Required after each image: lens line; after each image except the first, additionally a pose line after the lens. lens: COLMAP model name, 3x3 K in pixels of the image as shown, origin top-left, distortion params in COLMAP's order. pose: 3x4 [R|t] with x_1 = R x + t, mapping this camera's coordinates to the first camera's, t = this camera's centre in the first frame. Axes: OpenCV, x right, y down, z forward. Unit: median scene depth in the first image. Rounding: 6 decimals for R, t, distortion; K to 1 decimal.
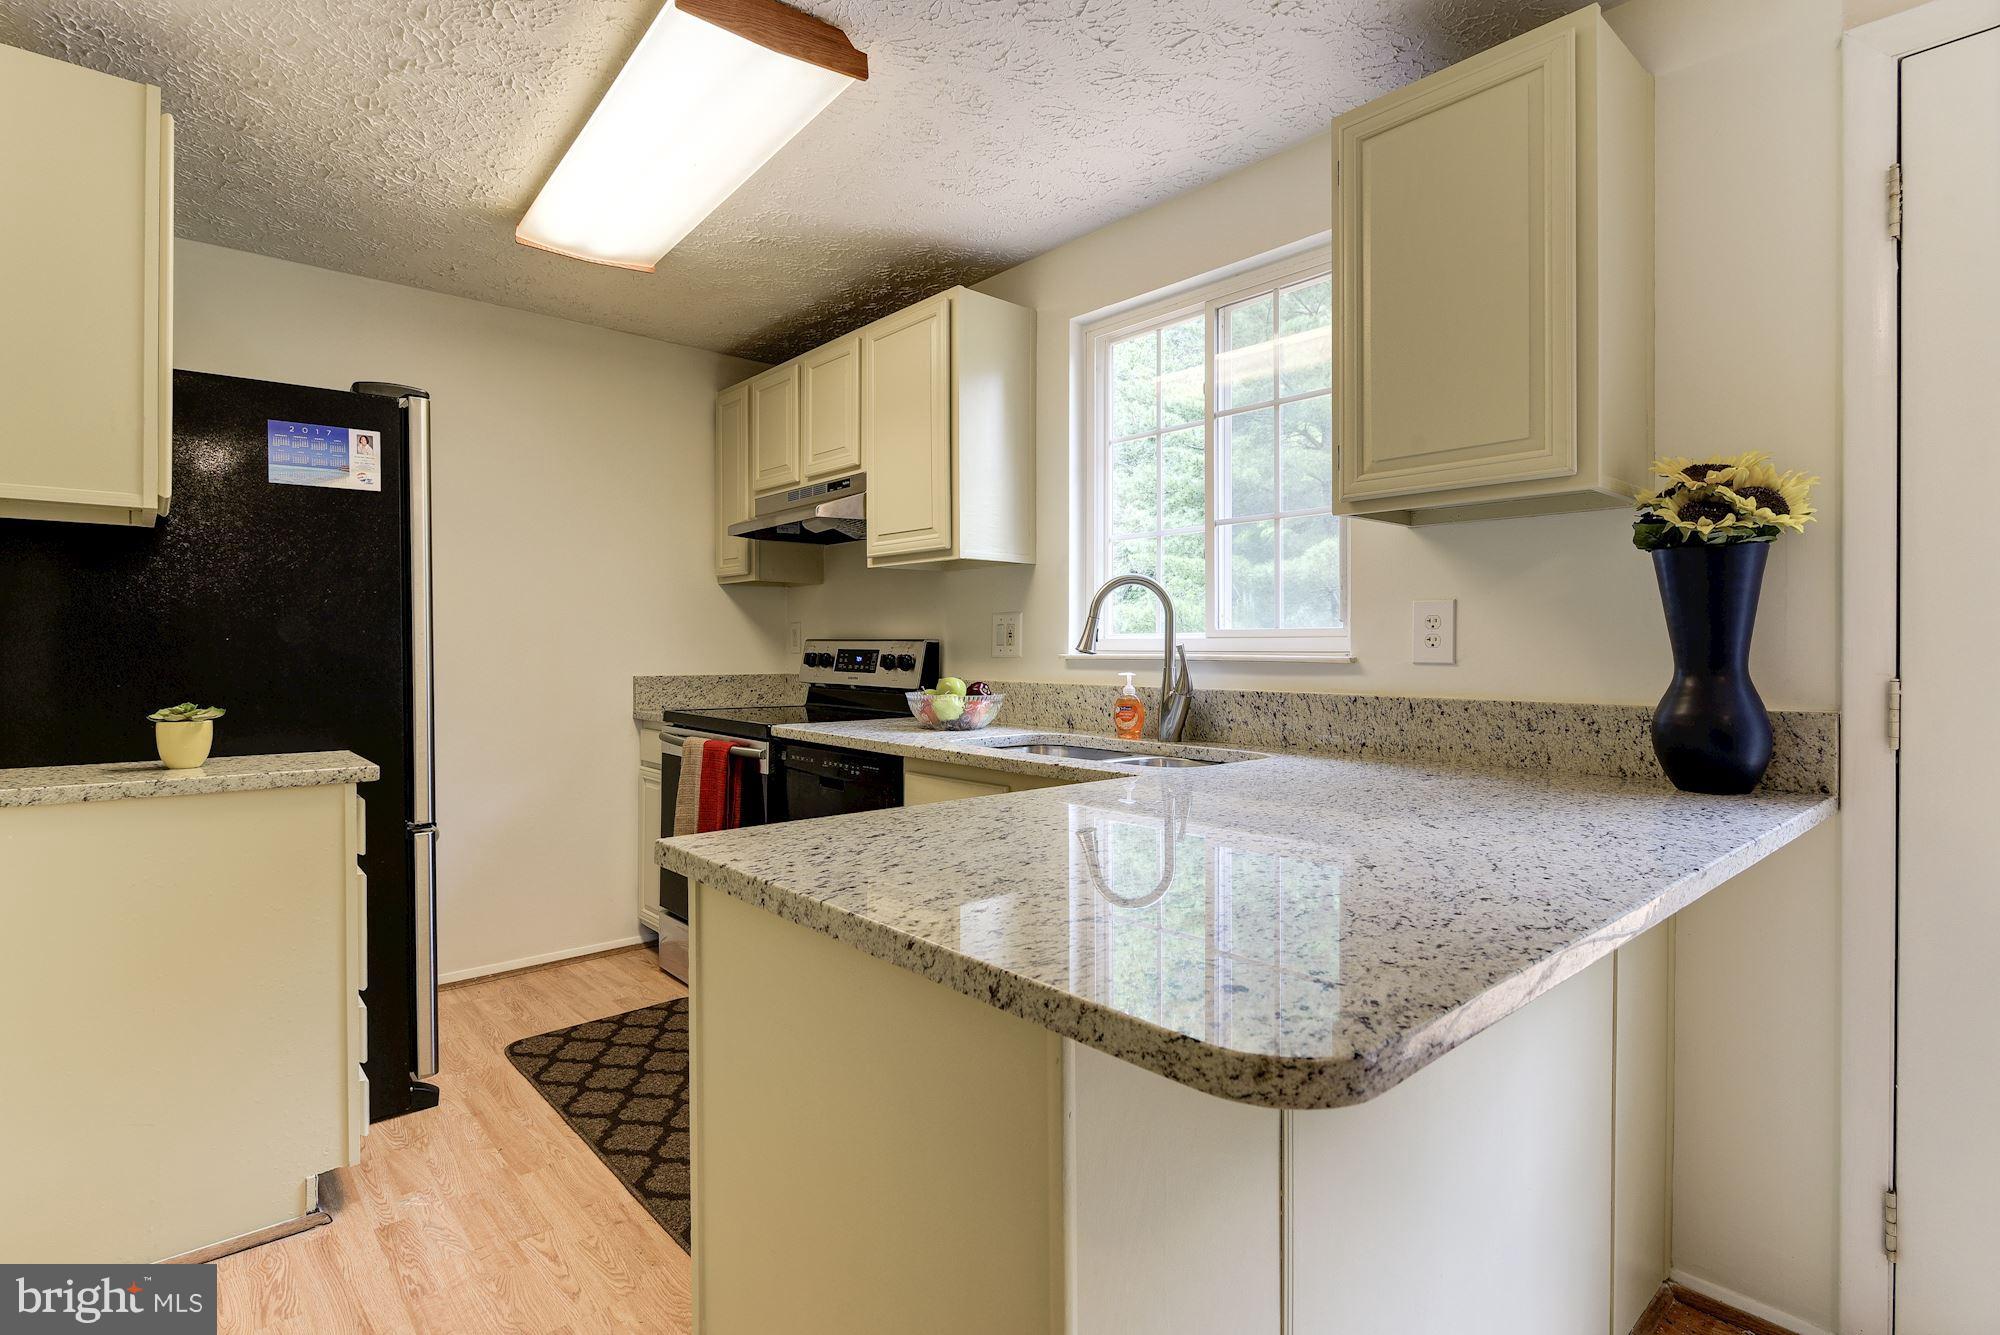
lens RADIAL K [[984.1, 0, 1011.2], [0, 984.1, 651.3], [0, 0, 1]] dist [-0.007487, 0.000137]
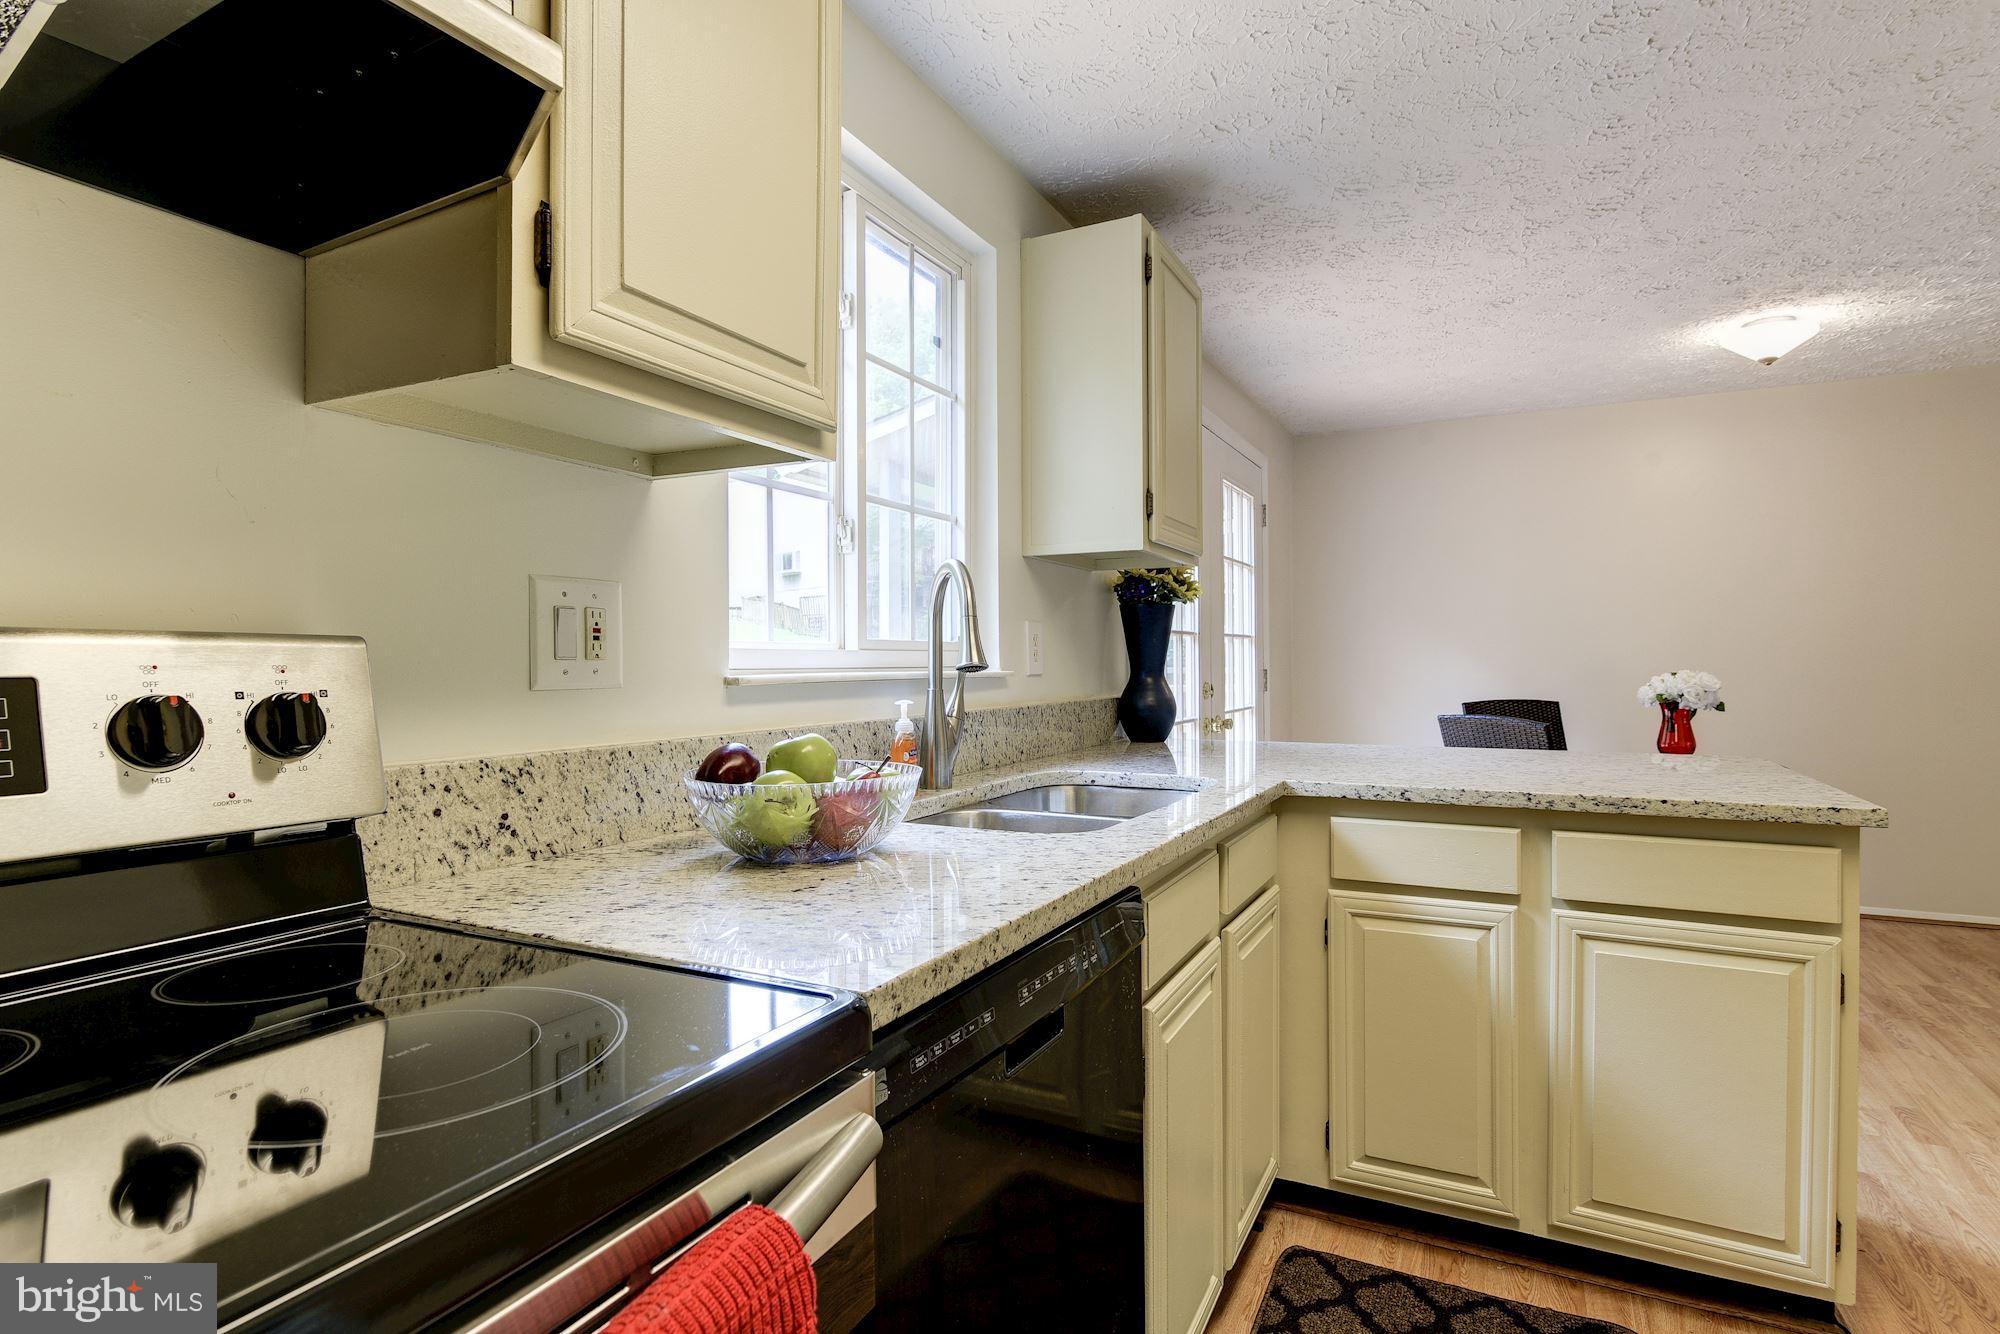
lens RADIAL K [[984.1, 0, 986.4], [0, 984.1, 665.6], [0, 0, 1]] dist [-0.007487, 0.000137]
pose [[-0.358349, -0.001928, 0.933586, -0.482662], [0.009427, 0.999939, 0.005684, -0.004514], [-0.933540, 0.010838, -0.358309, 1.083791]]
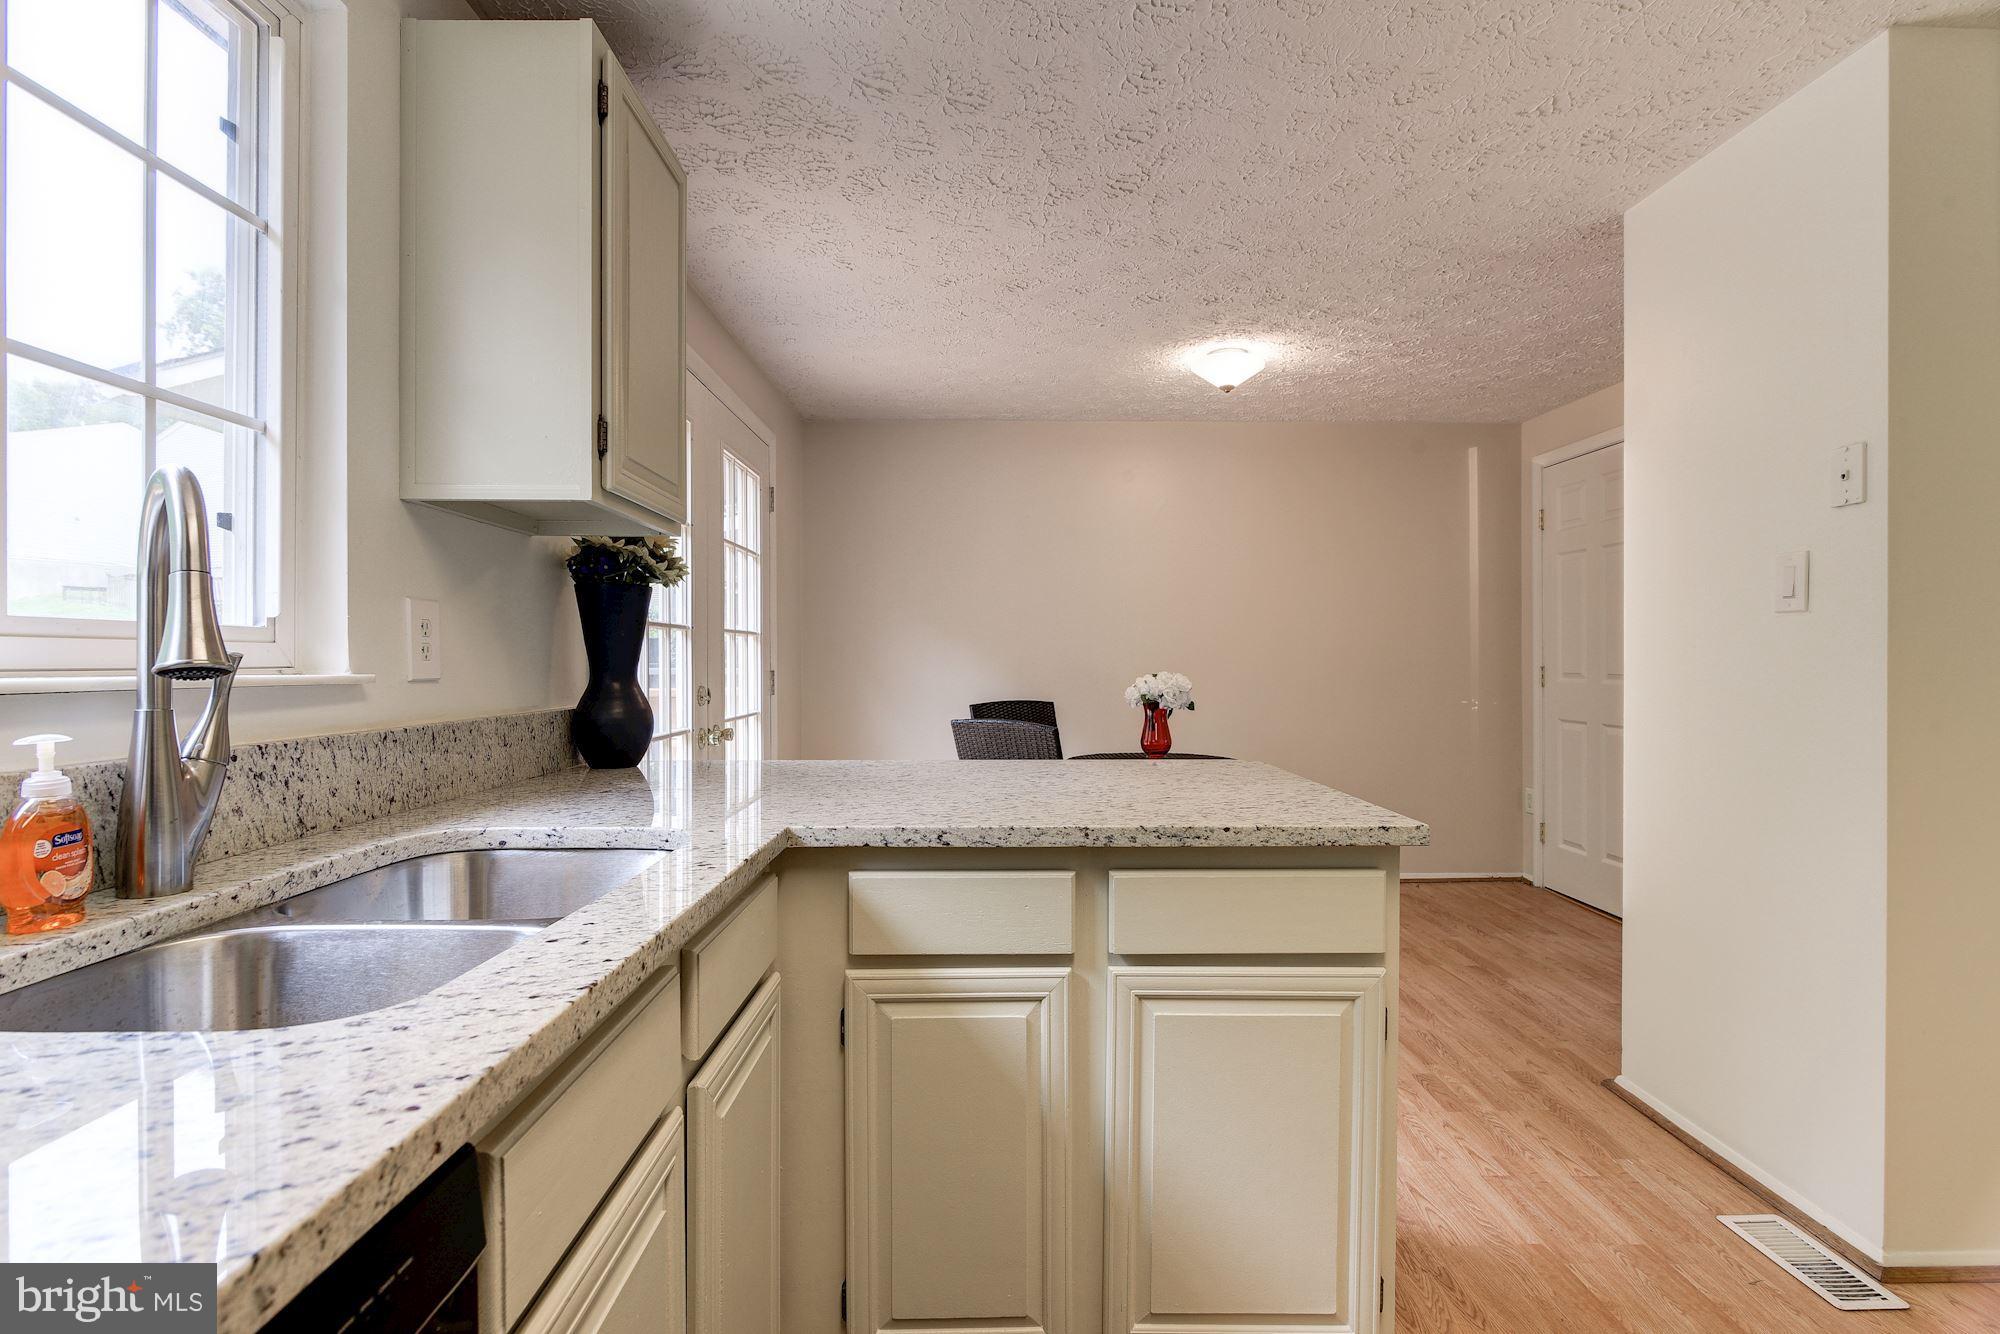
lens RADIAL K [[984.1, 0, 989.1], [0, 984.1, 665.4], [0, 0, 1]] dist [-0.007487, 0.000137]
pose [[-0.754628, -0.003203, 0.656145, -0.315656], [0.002814, 0.999963, 0.008119, -0.003310], [-0.656147, 0.007973, -0.754591, 0.949241]]
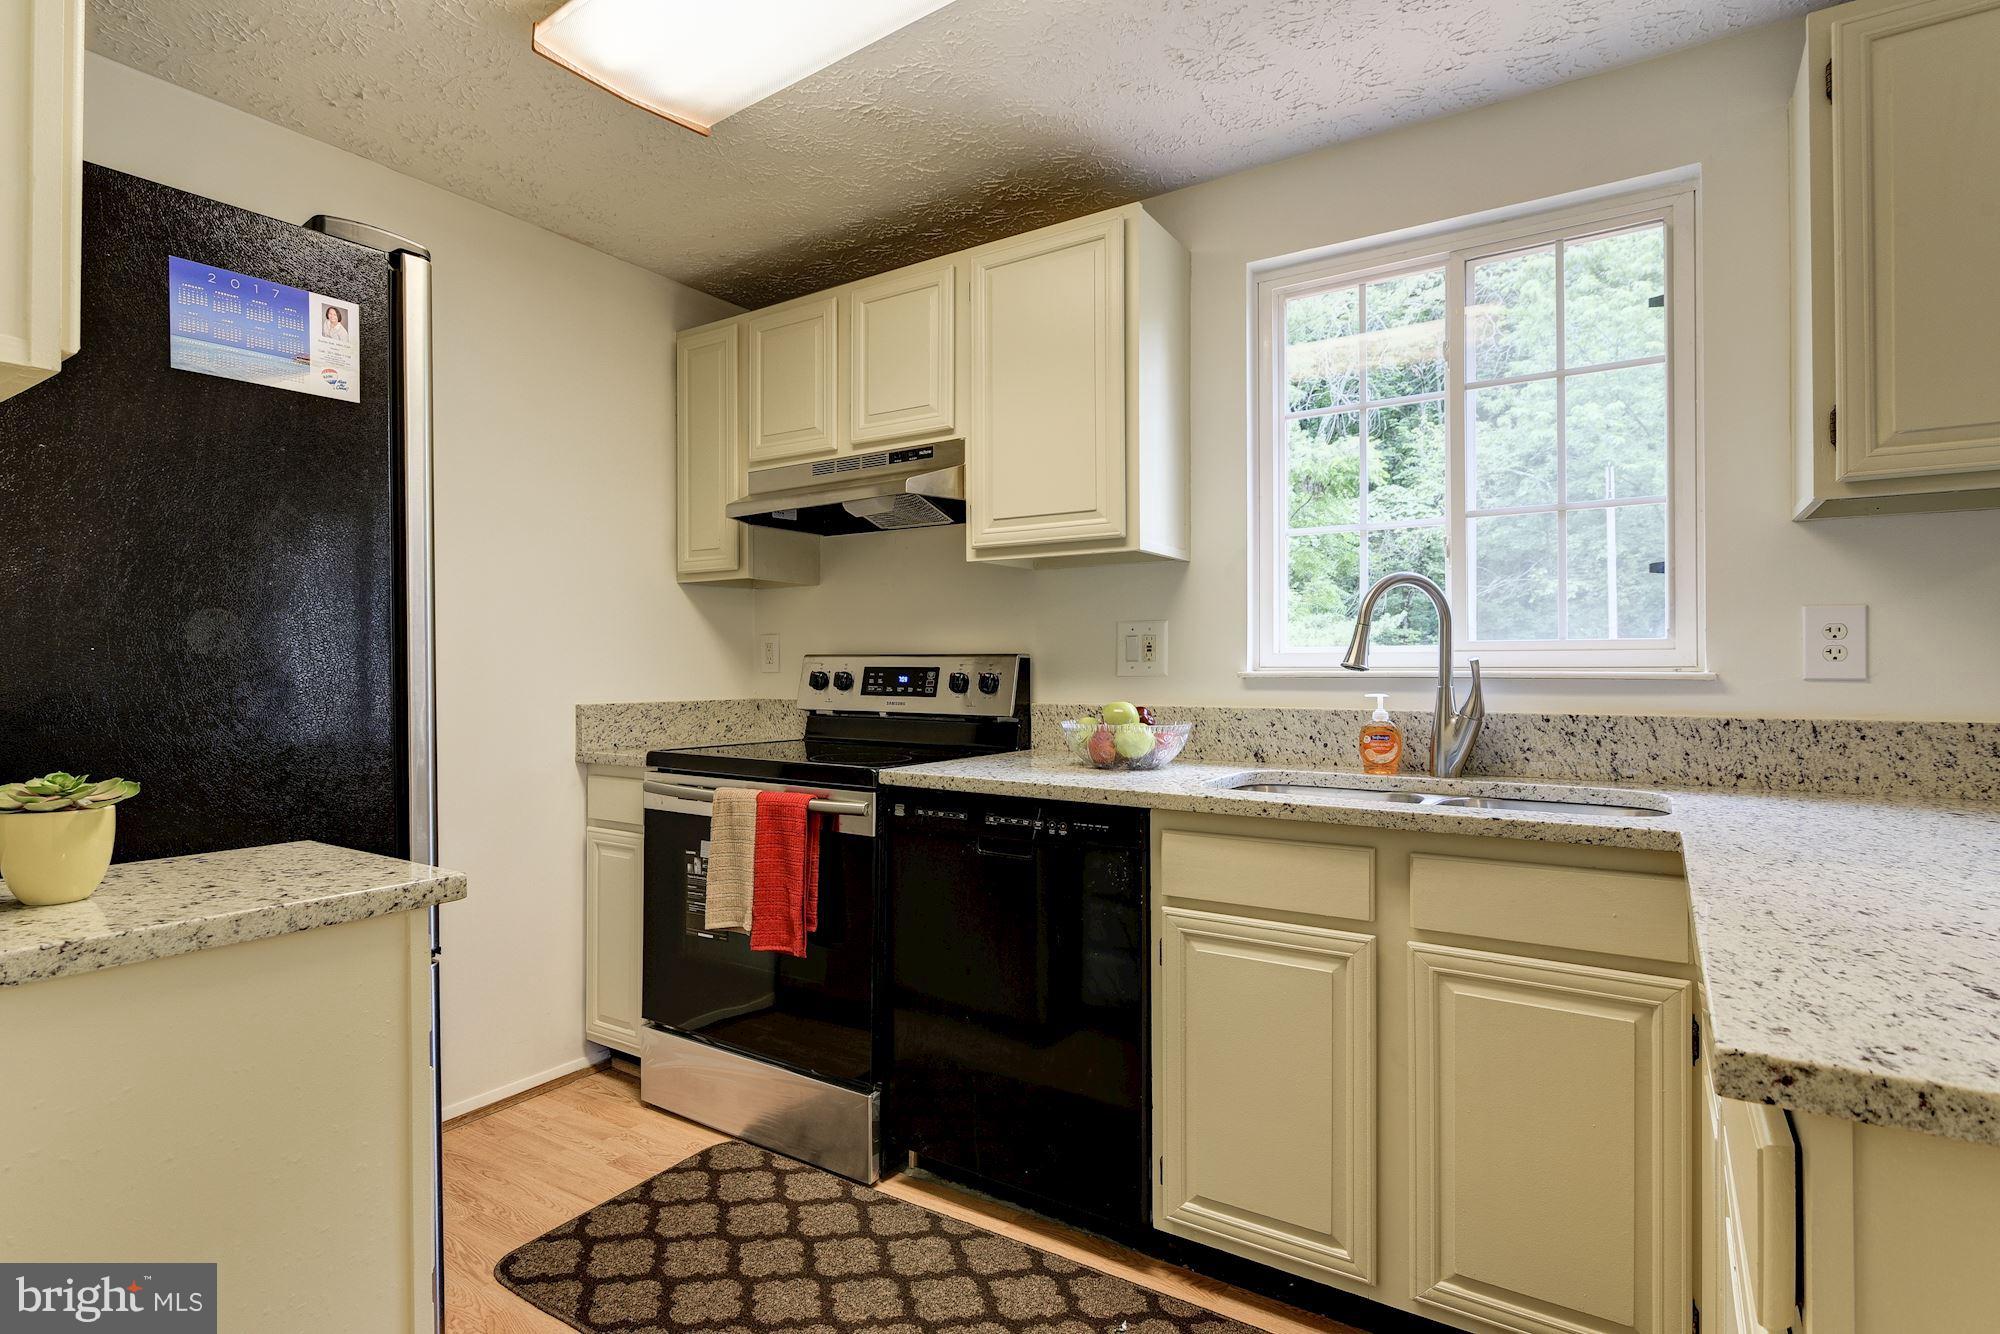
lens RADIAL K [[984.1, 0, 1002.8], [0, 984.1, 666.0], [0, 0, 1]] dist [-0.007487, 0.000137]
pose [[0.962508, -0.002566, 0.271240, -0.367506], [0.003910, 0.999983, -0.004412, 0.001132], [-0.271224, 0.005307, 0.962502, 0.273495]]
